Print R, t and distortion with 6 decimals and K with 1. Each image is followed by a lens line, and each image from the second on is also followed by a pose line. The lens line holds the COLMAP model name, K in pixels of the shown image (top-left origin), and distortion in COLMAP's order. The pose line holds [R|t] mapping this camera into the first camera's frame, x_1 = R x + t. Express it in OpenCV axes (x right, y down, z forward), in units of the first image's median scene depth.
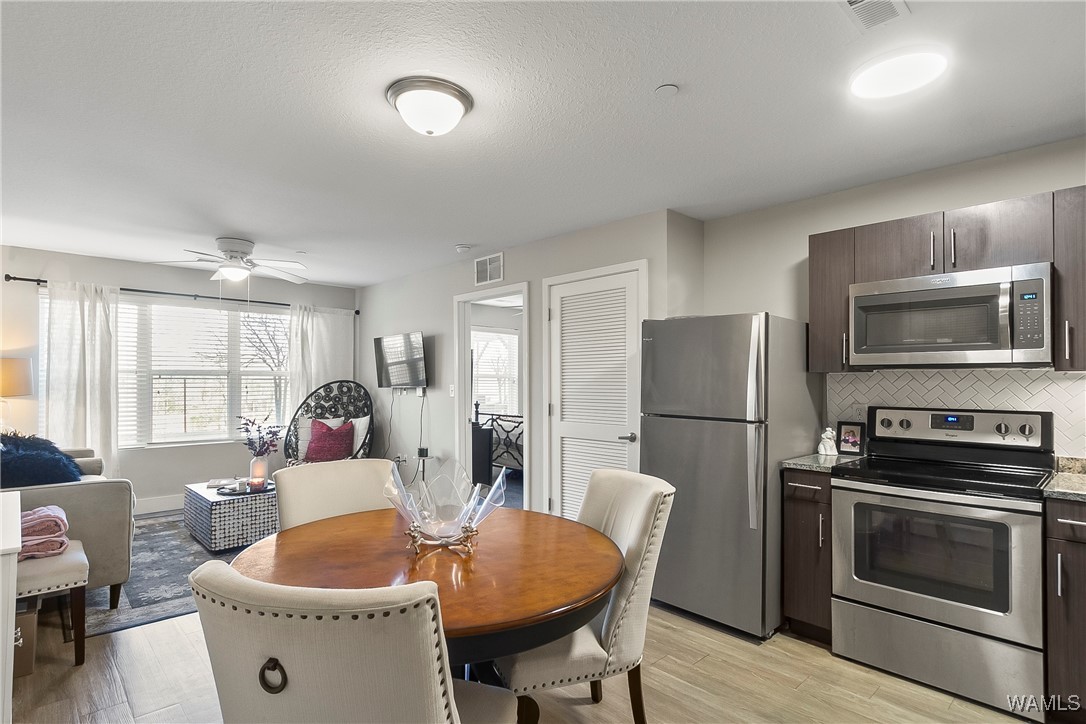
lens RADIAL K [[560.4, 0, 530.7], [0, 560.4, 374.1], [0, 0, 1]] dist [0.006099, -0.001441]
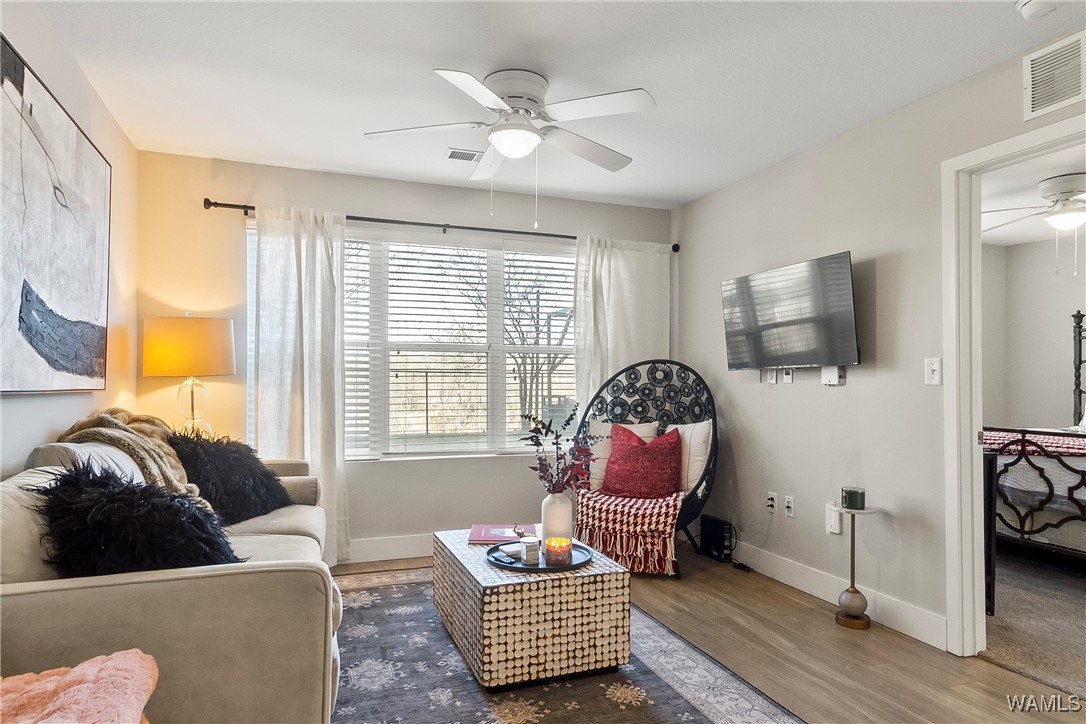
lens RADIAL K [[654.2, 0, 522.1], [0, 654.2, 379.5], [0, 0, 1]] dist [0.013958, -0.009675]
pose [[0.918860, 0.001513, -0.394580, -0.356650], [0.002861, 0.999941, 0.010495, 0.045126], [0.394573, -0.010772, 0.918801, 0.559980]]
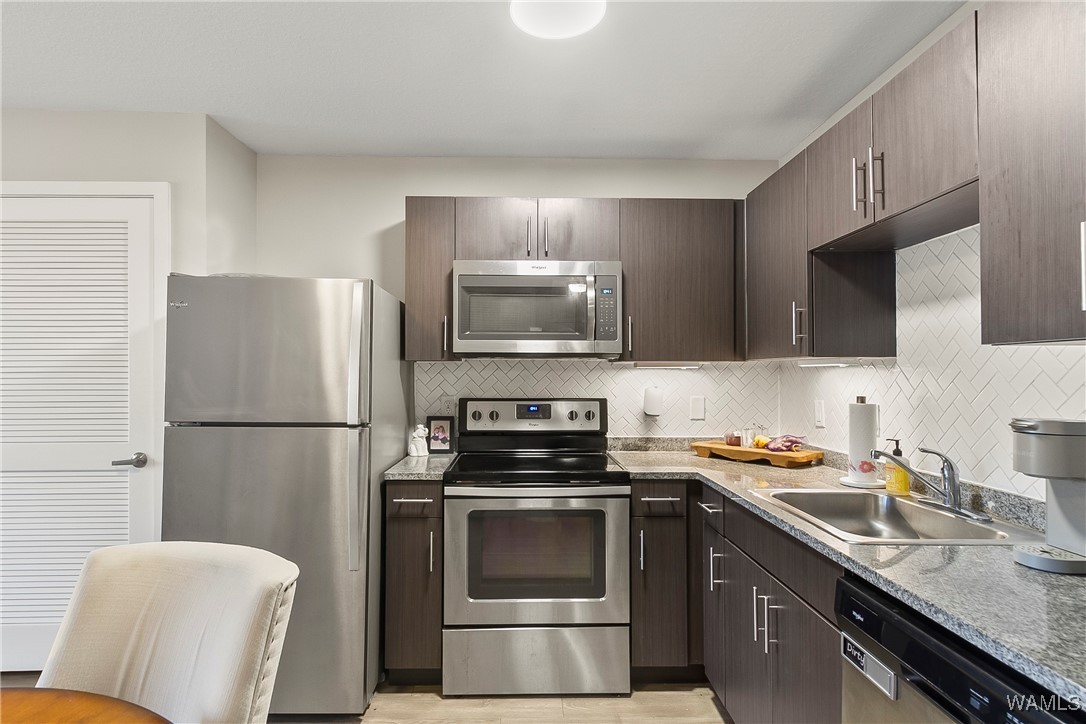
lens RADIAL K [[558.8, 0, 536.3], [0, 558.8, 367.7], [0, 0, 1]] dist [0.004927, -0.000212]
pose [[0.657994, 0.004344, 0.753011, -0.000487], [-0.008472, 0.999963, 0.001634, 0.004332], [-0.752975, -0.007454, 0.658006, 0.259747]]
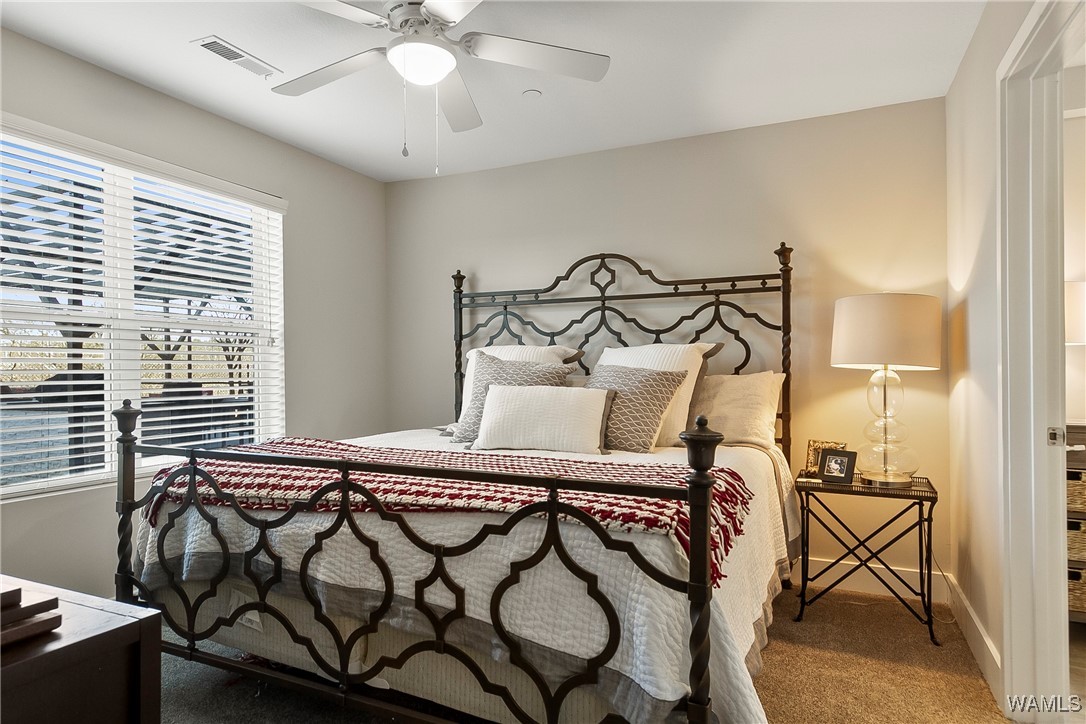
lens RADIAL K [[654.2, 0, 536.5], [0, 654.2, 361.3], [0, 0, 1]] dist [0.013958, -0.009675]
pose [[0.927073, -0.005744, 0.374838, -0.073546], [0.004628, 0.999982, 0.003878, 0.063860], [-0.374853, -0.001860, 0.927082, 1.362754]]
